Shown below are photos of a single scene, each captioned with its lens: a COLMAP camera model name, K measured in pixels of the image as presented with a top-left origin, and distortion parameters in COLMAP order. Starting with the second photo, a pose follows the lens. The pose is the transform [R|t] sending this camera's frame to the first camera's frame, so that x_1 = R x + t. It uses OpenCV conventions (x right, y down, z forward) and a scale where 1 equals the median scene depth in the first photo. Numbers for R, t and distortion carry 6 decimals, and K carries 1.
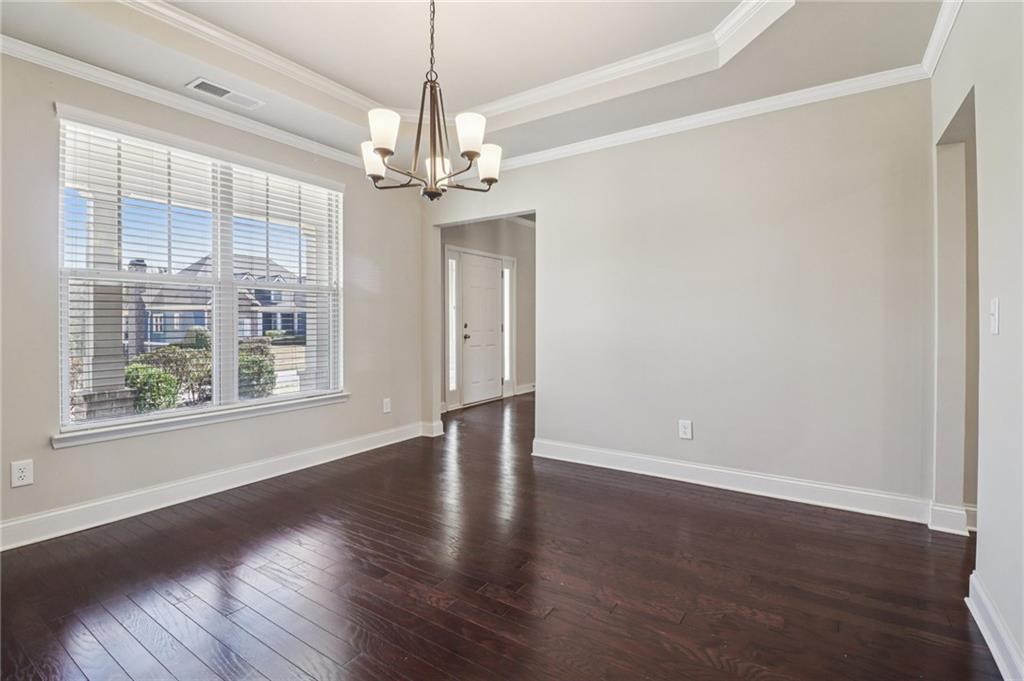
lens RADIAL K [[477.2, 0, 514.3], [0, 477.2, 321.9], [0, 0, 1]] dist [0.002150, -0.013807]
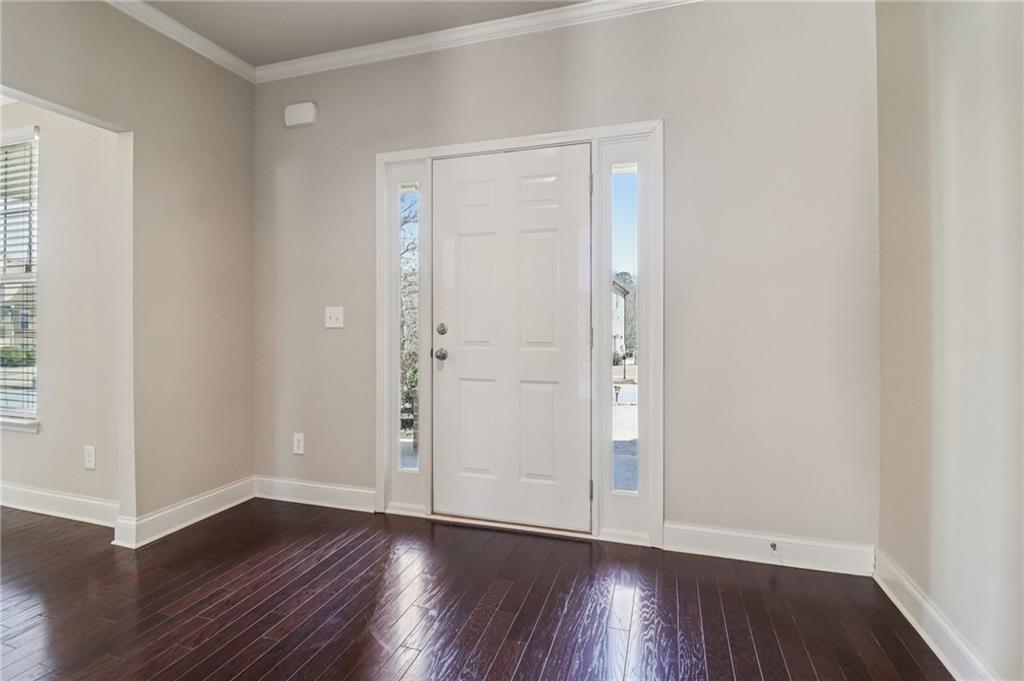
lens RADIAL K [[477.2, 0, 514.3], [0, 477.2, 321.9], [0, 0, 1]] dist [0.002150, -0.013807]
pose [[0.284113, 0.009563, -0.958743, 0.319715], [-0.005369, 0.999950, 0.008382, -0.002311], [0.958776, 0.002766, 0.284150, 0.938873]]
